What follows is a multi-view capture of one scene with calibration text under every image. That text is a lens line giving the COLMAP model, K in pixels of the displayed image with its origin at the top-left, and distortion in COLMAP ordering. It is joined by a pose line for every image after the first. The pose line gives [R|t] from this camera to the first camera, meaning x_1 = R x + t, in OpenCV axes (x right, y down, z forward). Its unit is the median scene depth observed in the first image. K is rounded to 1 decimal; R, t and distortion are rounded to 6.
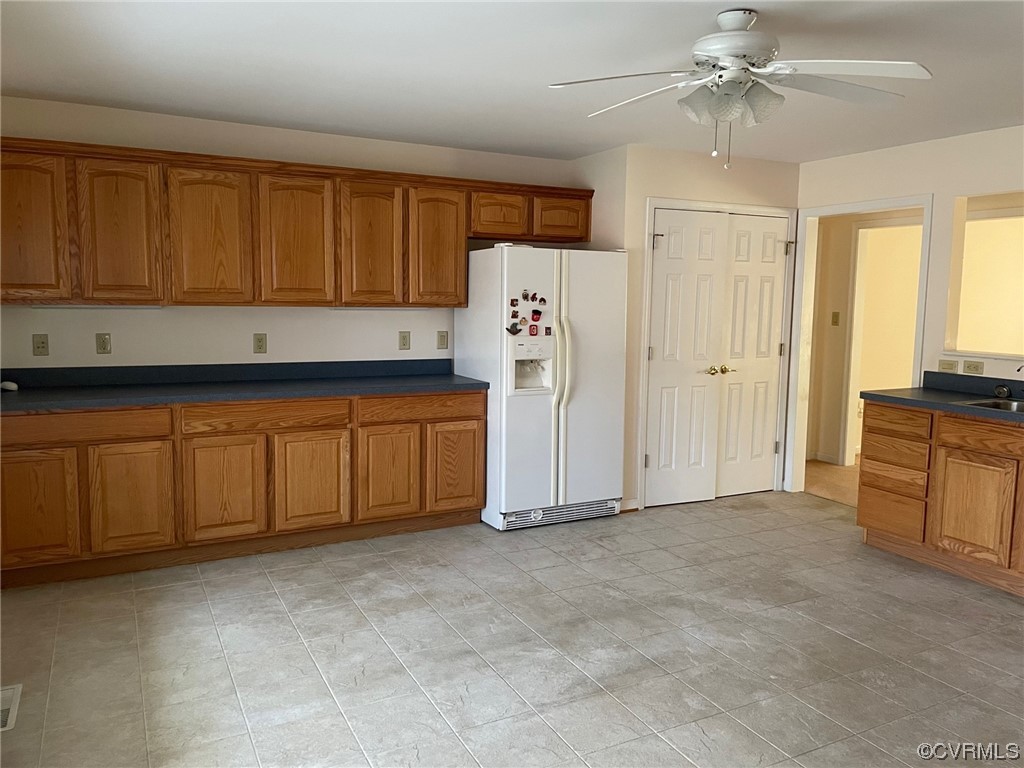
lens RADIAL K [[774.3, 0, 523.5], [0, 774.3, 371.7], [0, 0, 1]] dist [0.069297, -0.081837]
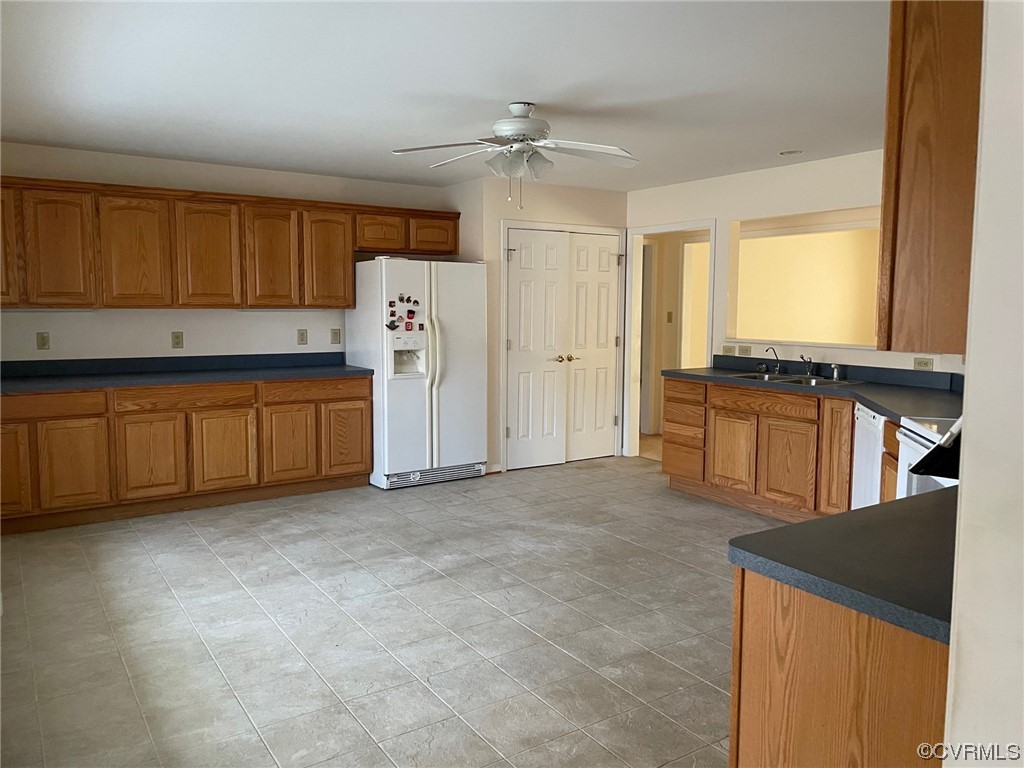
lens RADIAL K [[774.3, 0, 528.0], [0, 774.3, 372.0], [0, 0, 1]] dist [0.069297, -0.081837]
pose [[0.993637, -0.018583, 0.111082, 0.071587], [0.019502, 0.999784, -0.007189, 0.036429], [-0.110924, 0.009310, 0.993785, -0.289119]]
